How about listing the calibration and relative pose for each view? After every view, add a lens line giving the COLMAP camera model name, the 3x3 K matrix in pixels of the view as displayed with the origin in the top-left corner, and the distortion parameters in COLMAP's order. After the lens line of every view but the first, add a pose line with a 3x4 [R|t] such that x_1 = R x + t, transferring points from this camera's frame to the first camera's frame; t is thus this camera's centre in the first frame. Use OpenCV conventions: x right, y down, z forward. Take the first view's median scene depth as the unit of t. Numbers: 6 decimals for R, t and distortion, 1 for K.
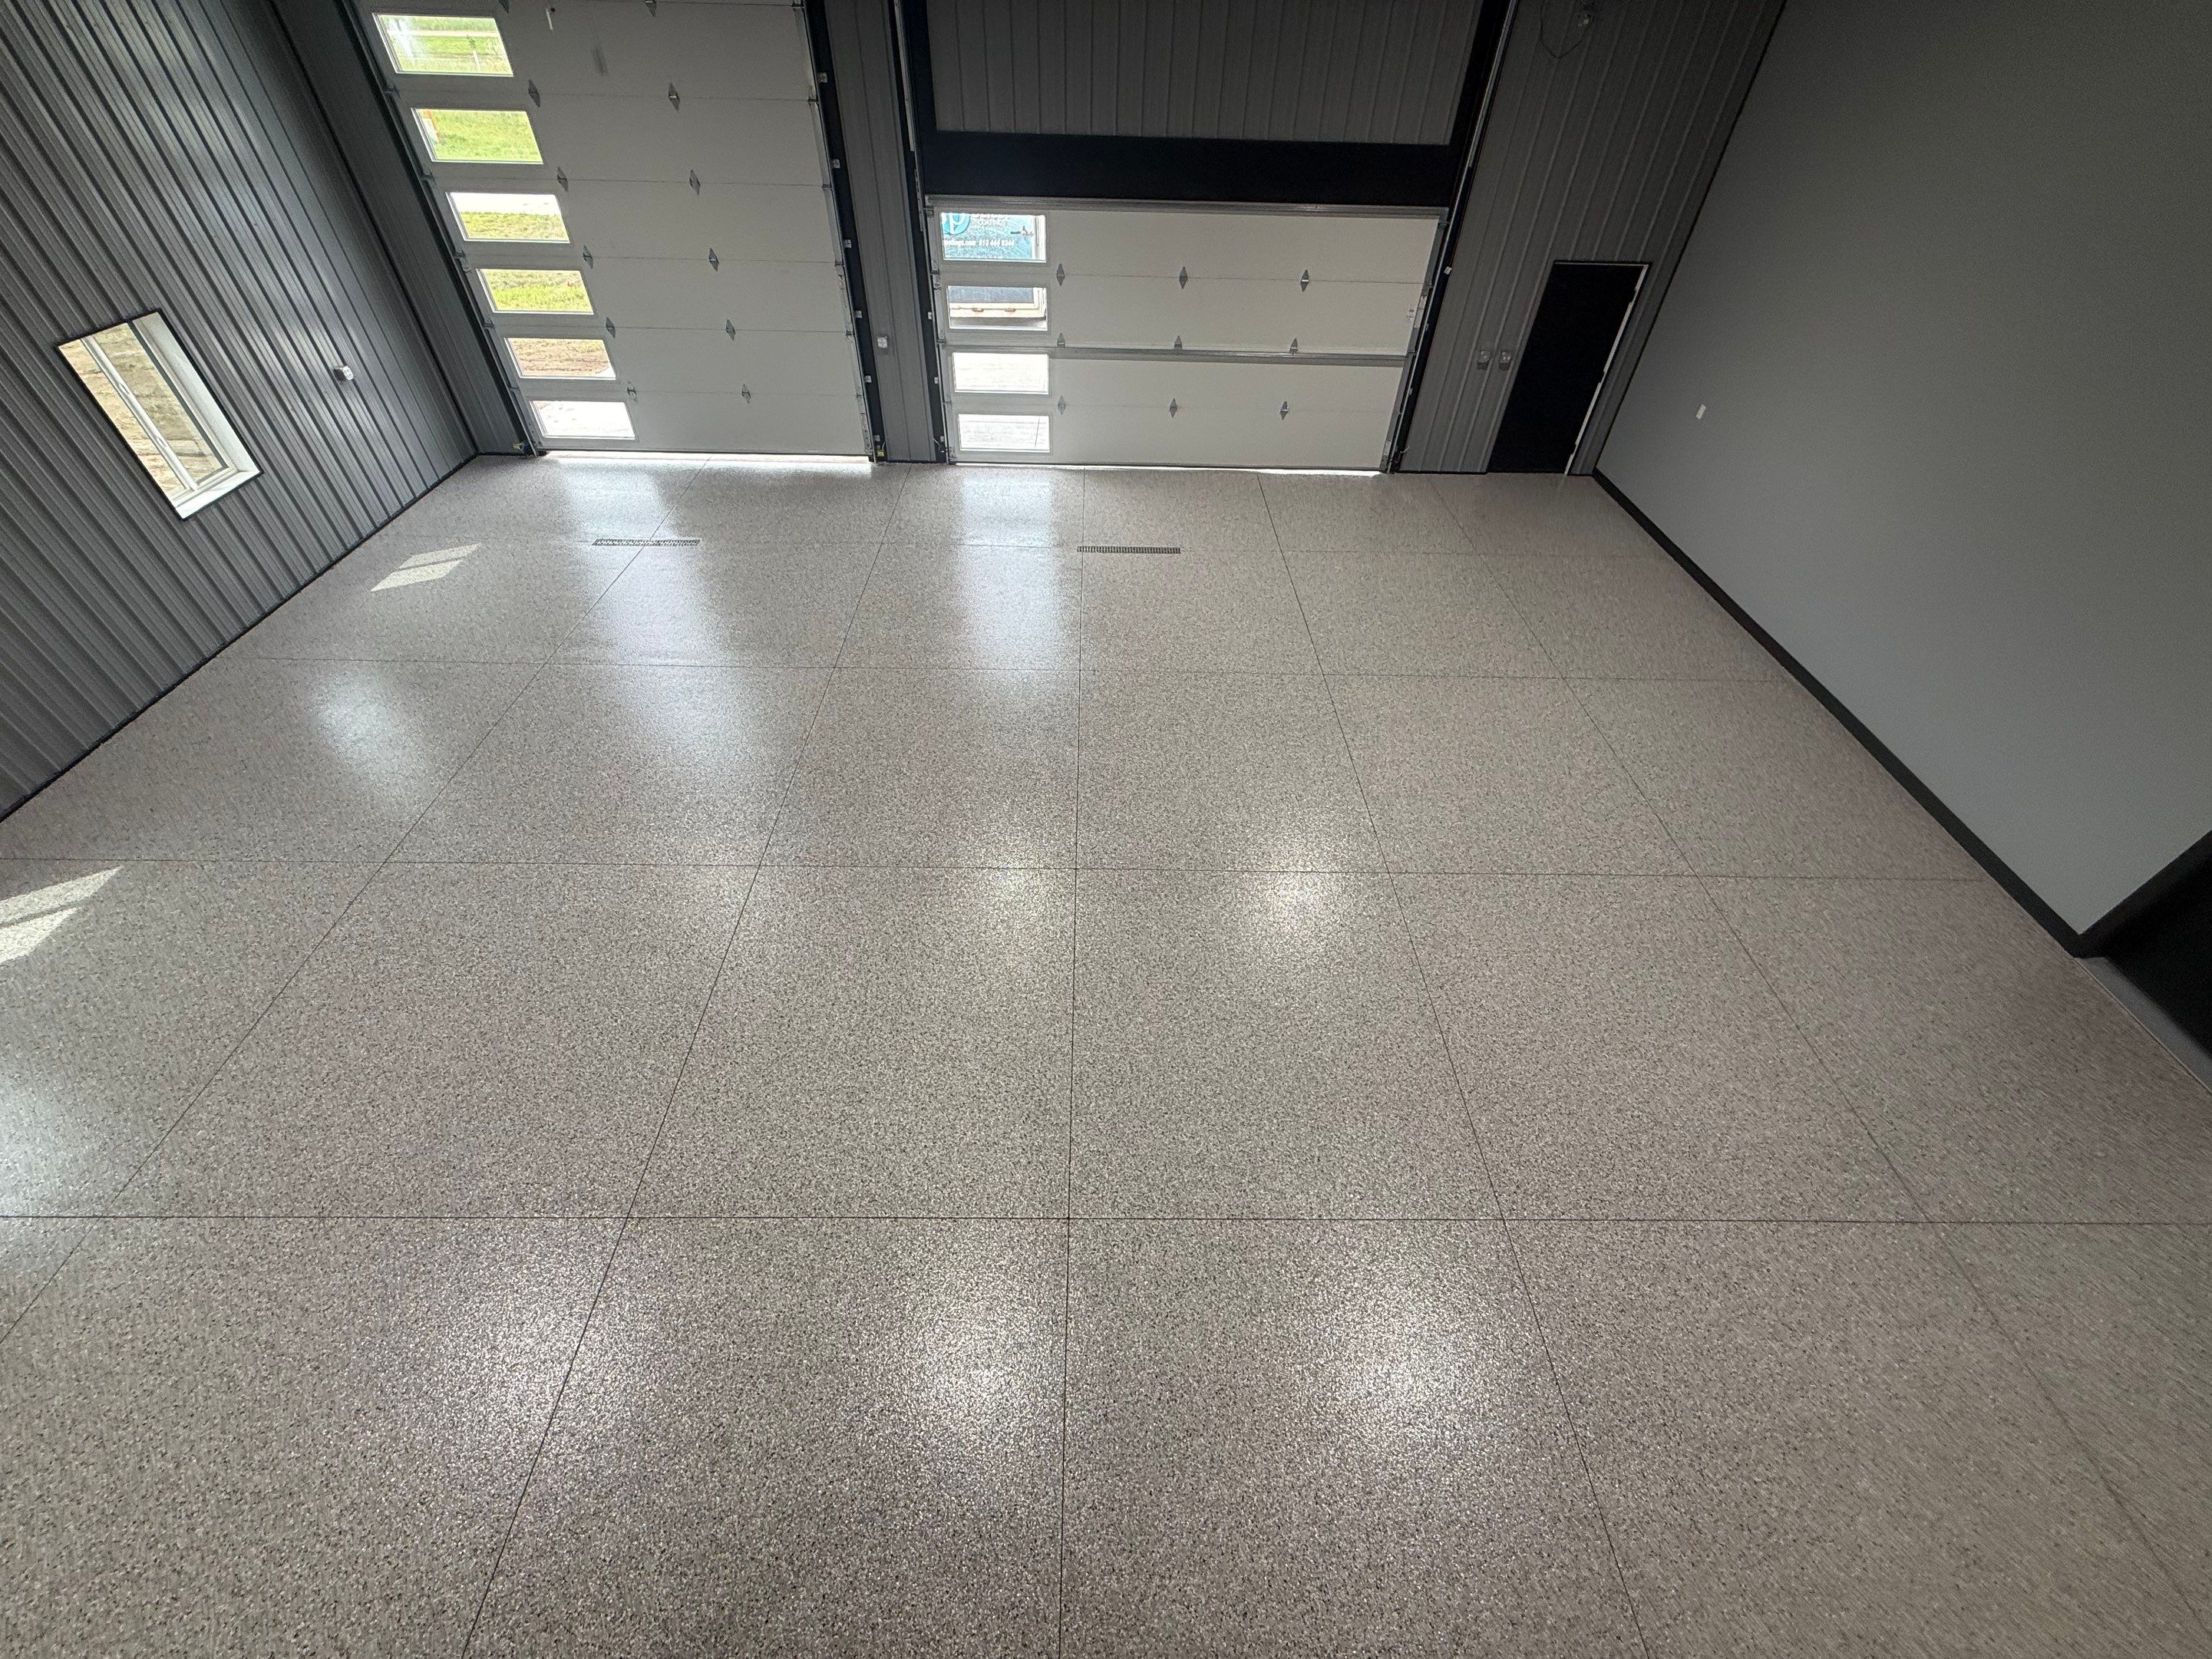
lens RADIAL K [[882.3, 0, 1106.7], [0, 882.3, 828.1], [0, 0, 1]] dist [0.000193, 0.000078]
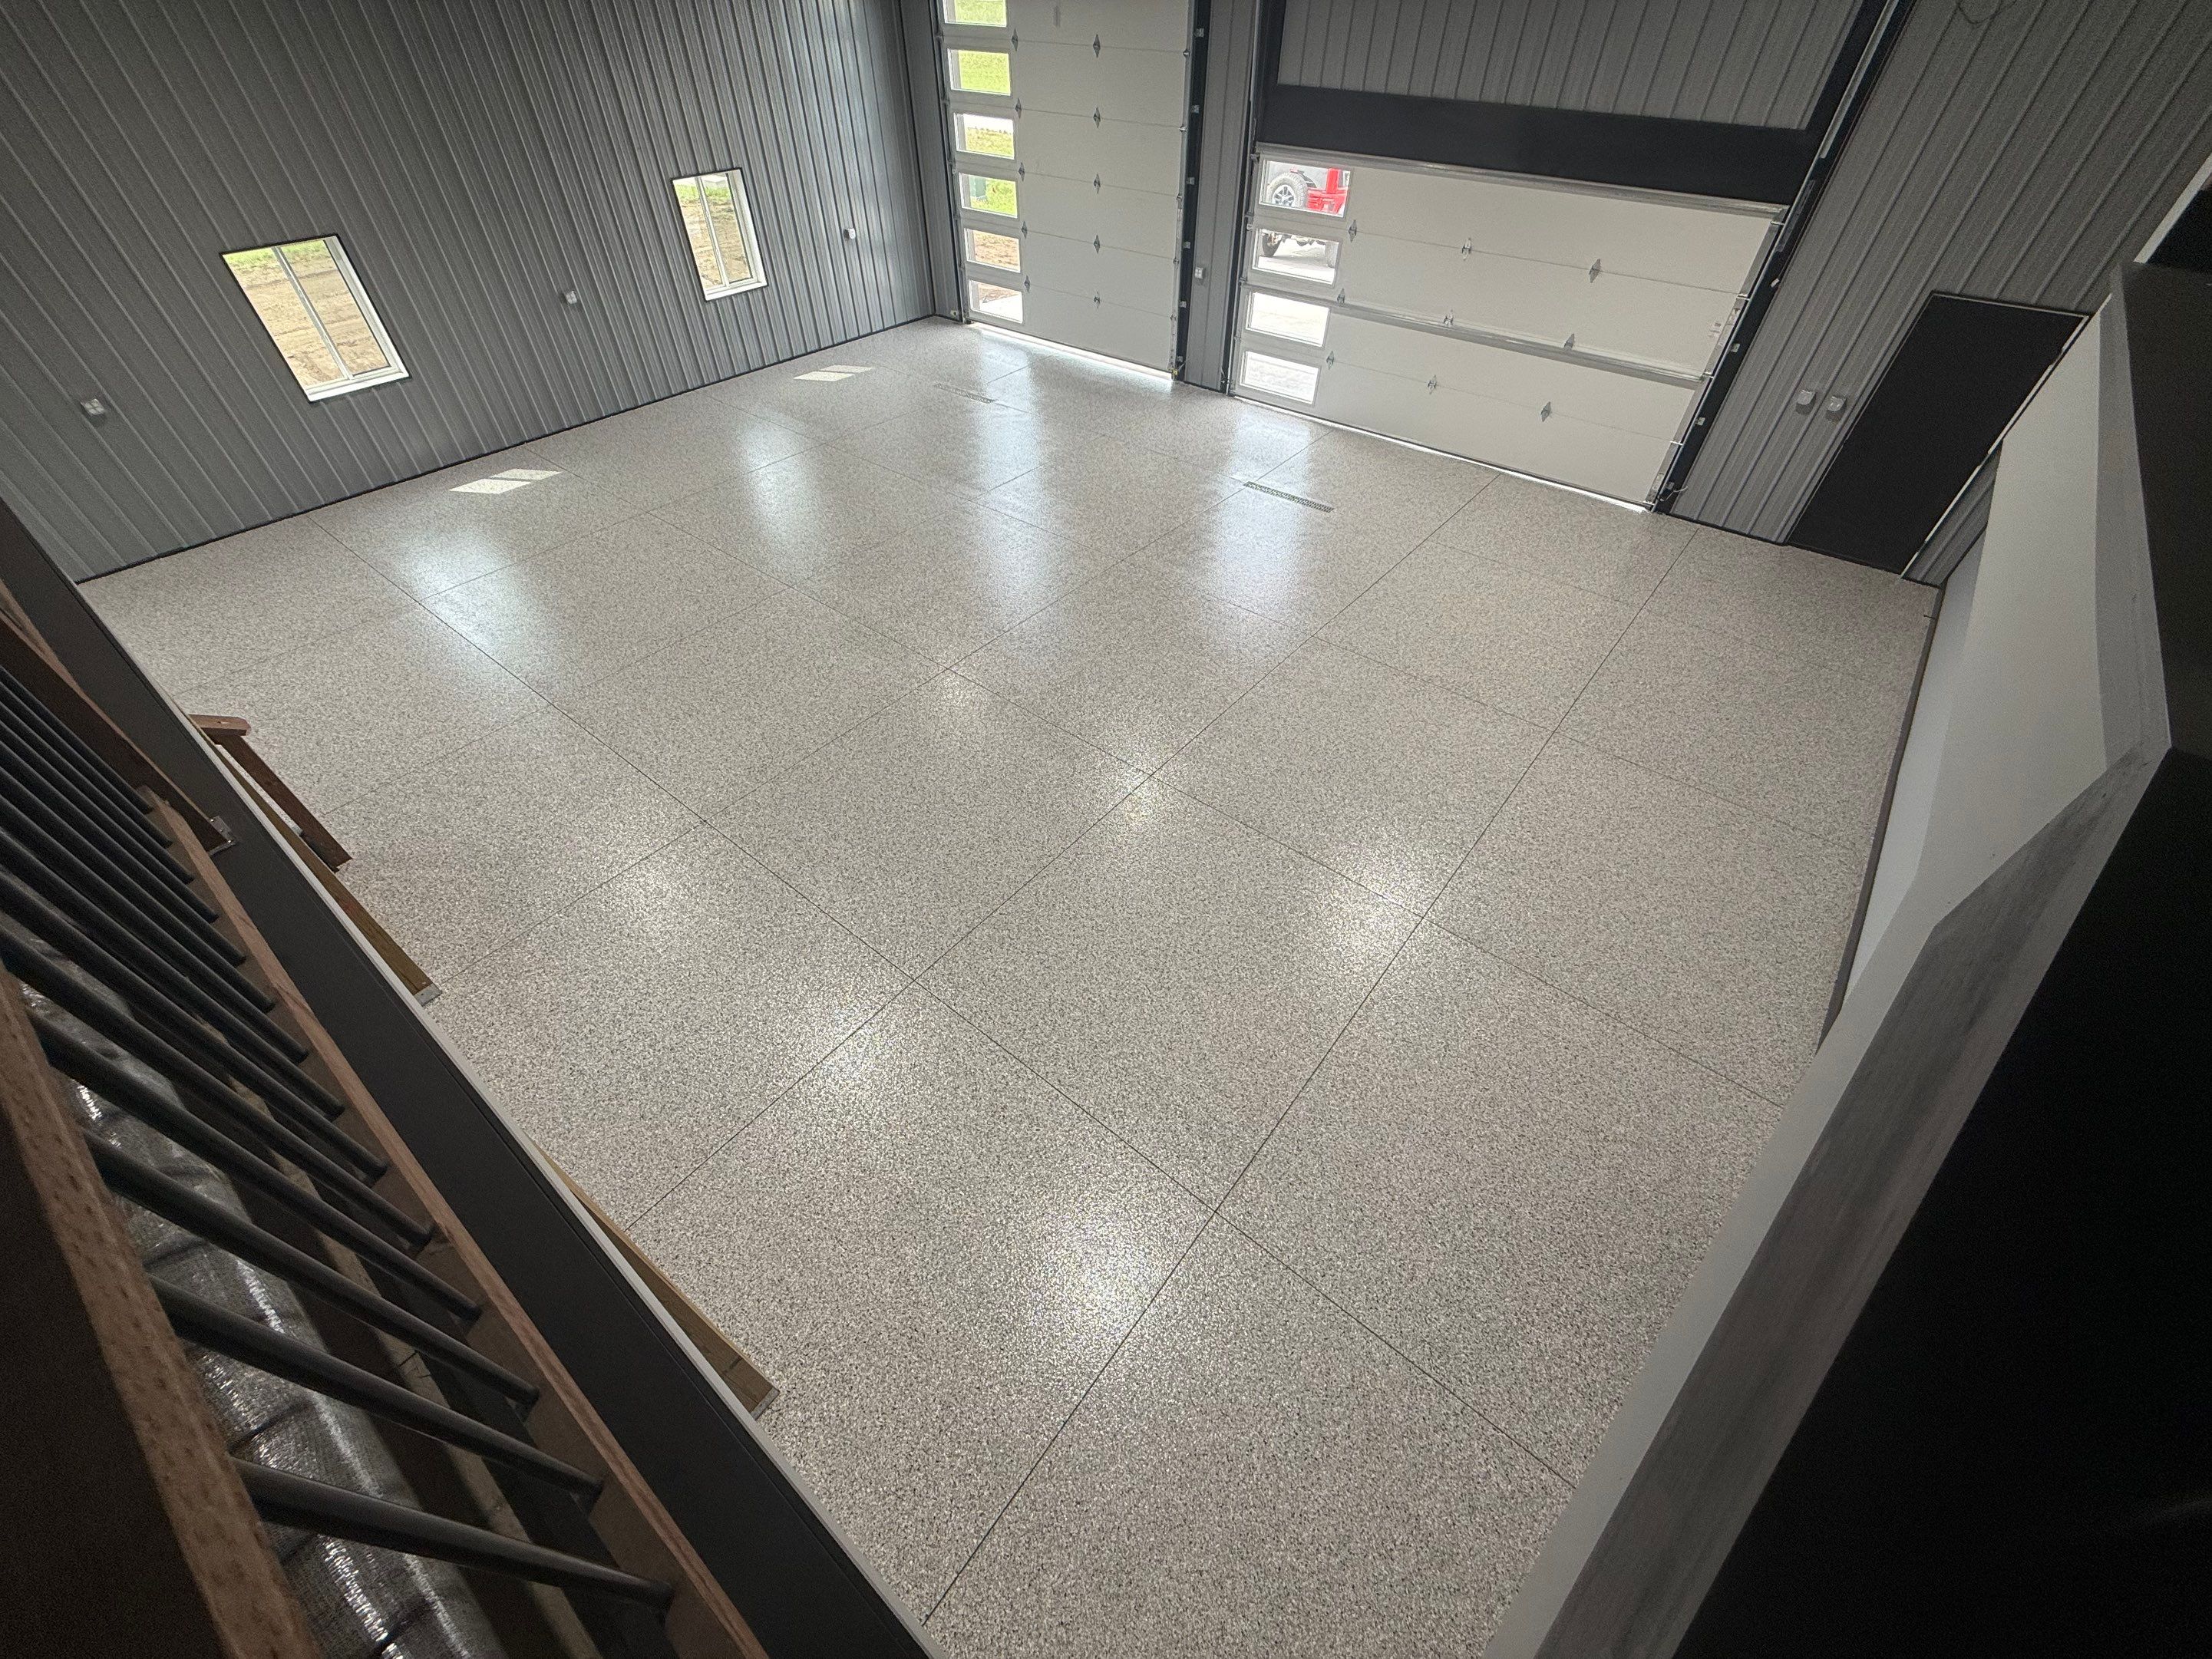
lens RADIAL K [[882.3, 0, 1102.7], [0, 882.3, 829.1], [0, 0, 1]] dist [0.000193, 0.000078]
pose [[0.774650, 0.434377, -0.459601, 0.791614], [-0.427870, 0.895172, 0.124873, -0.000148], [0.465665, 0.099917, 0.879303, 0.030583]]
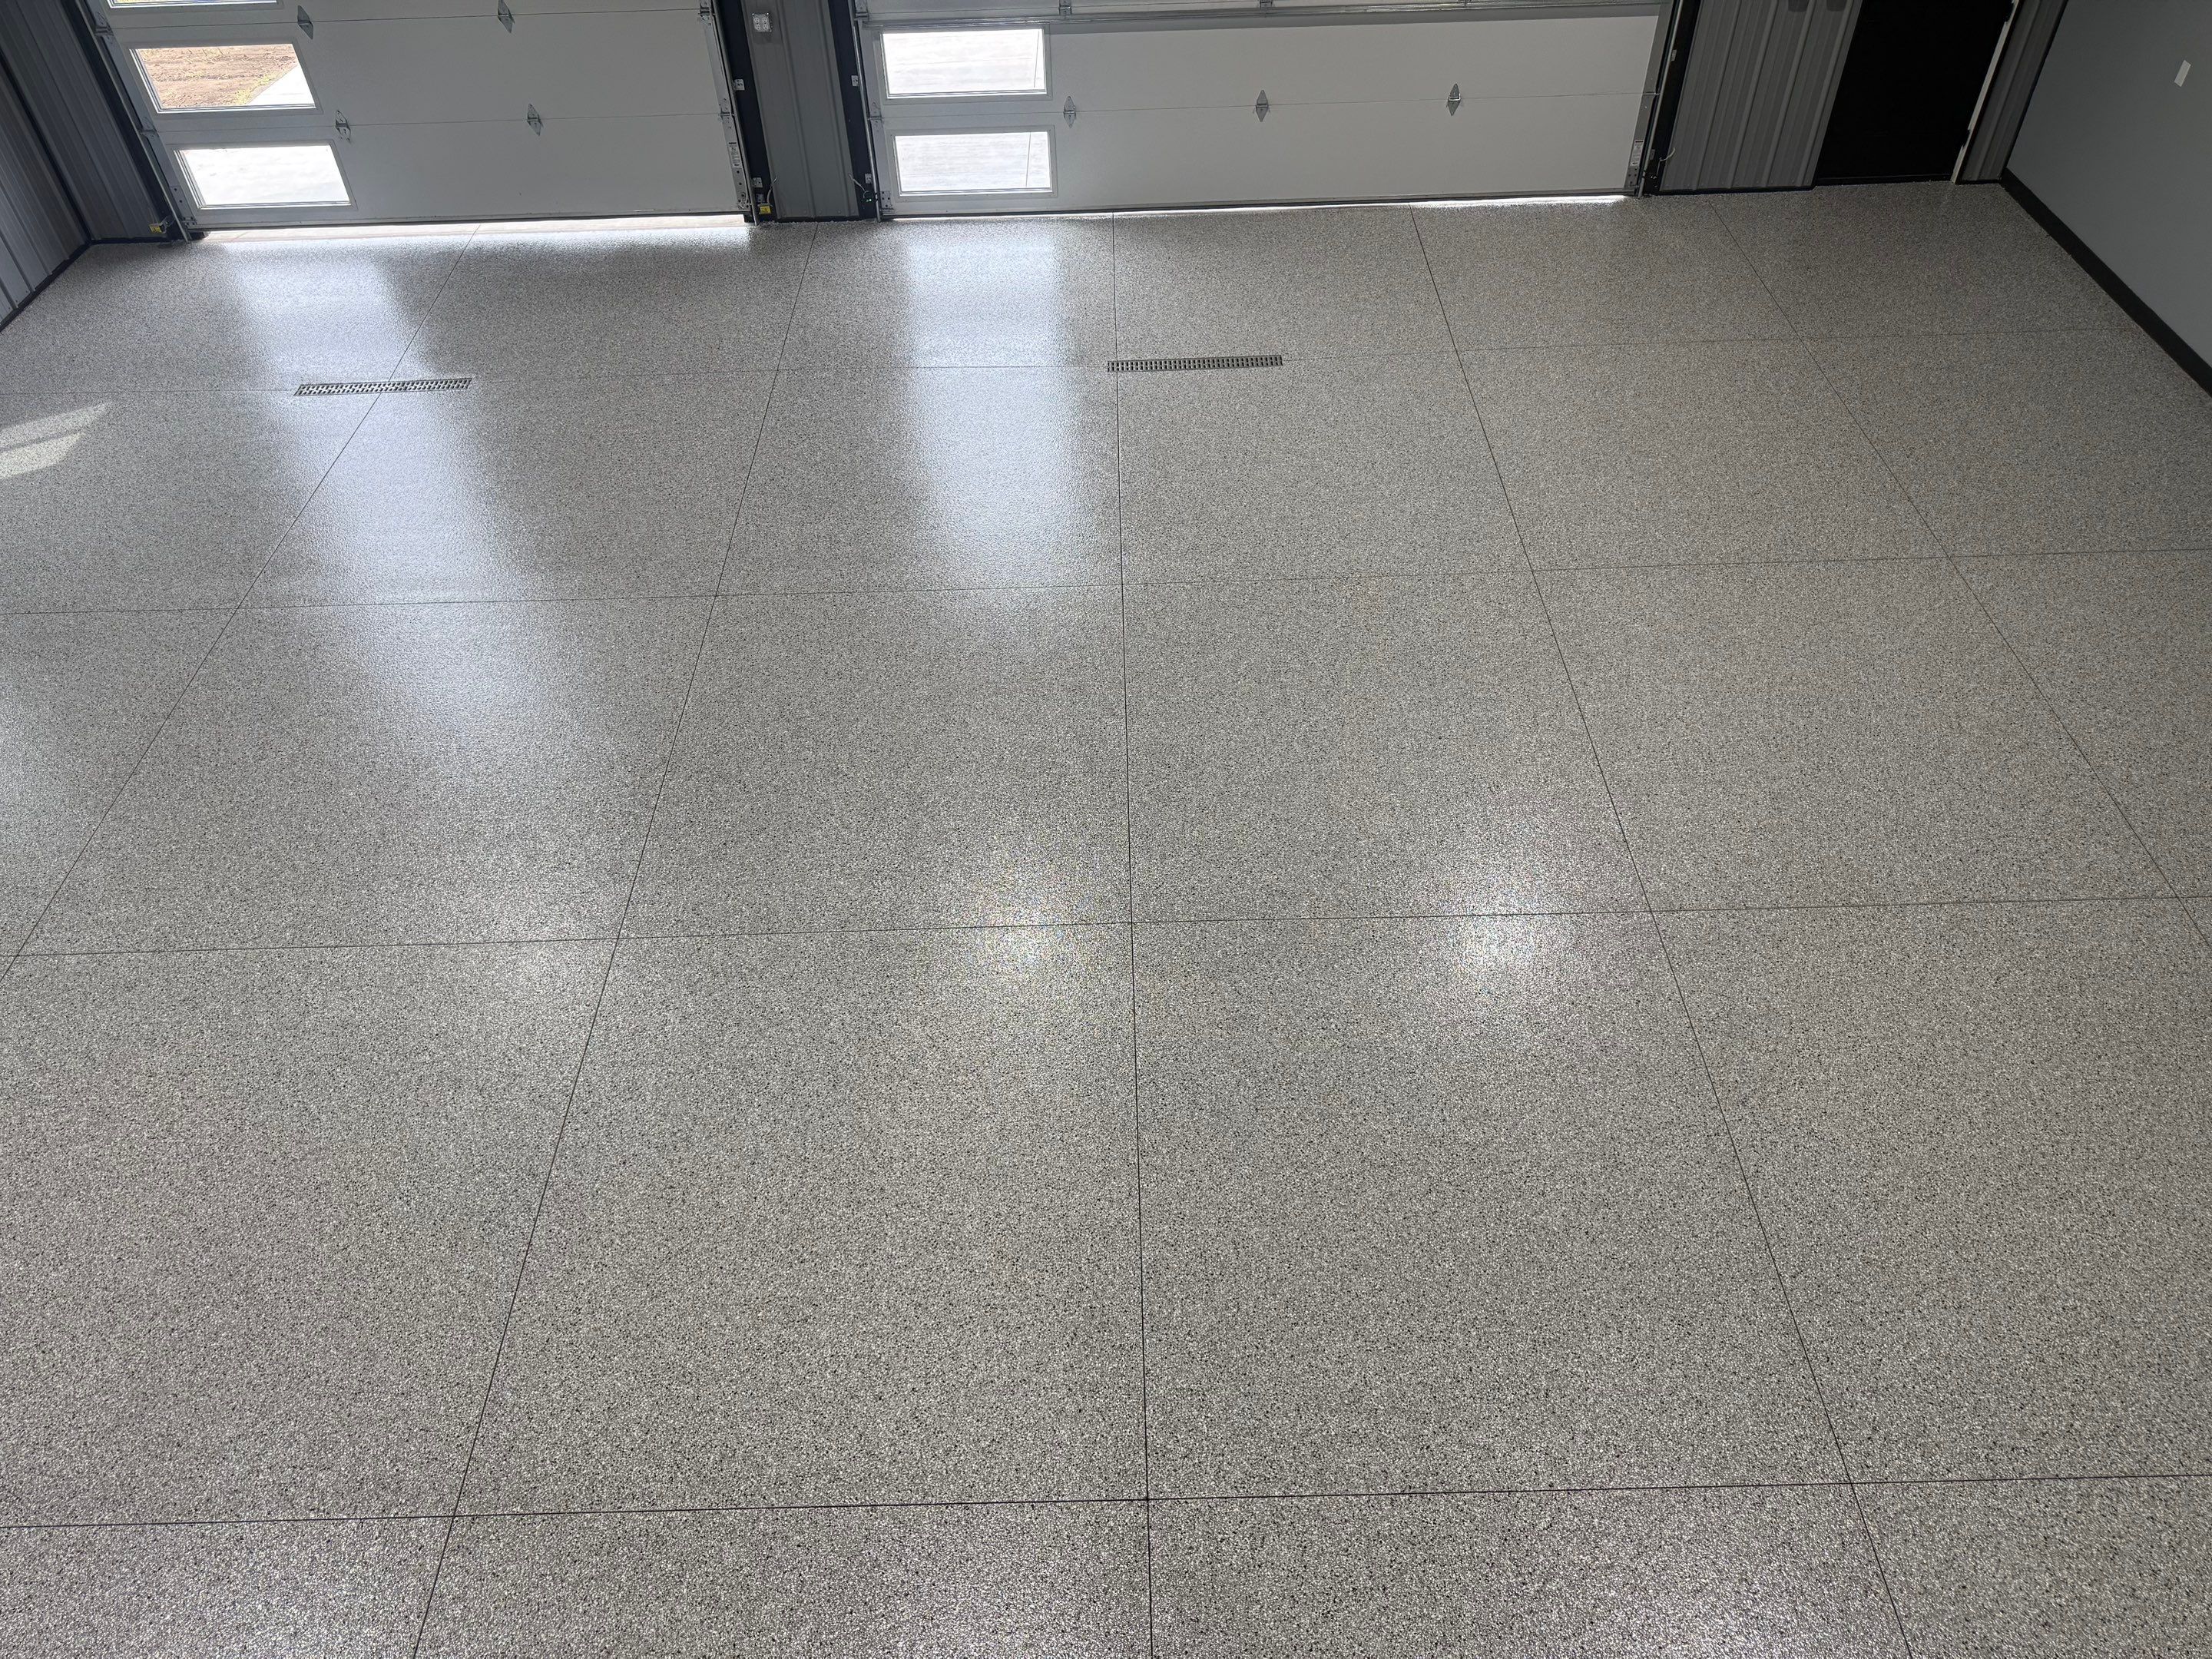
lens RADIAL K [[1569.6, 0, 1122.5], [0, 1569.6, 822.1], [0, 0, 1]] dist [0.021177, -0.021871]
pose [[0.998808, -0.038789, -0.029619, -0.006376], [0.039170, 0.999156, 0.012396, -0.037173], [0.029113, -0.013542, 0.999484, -0.079937]]
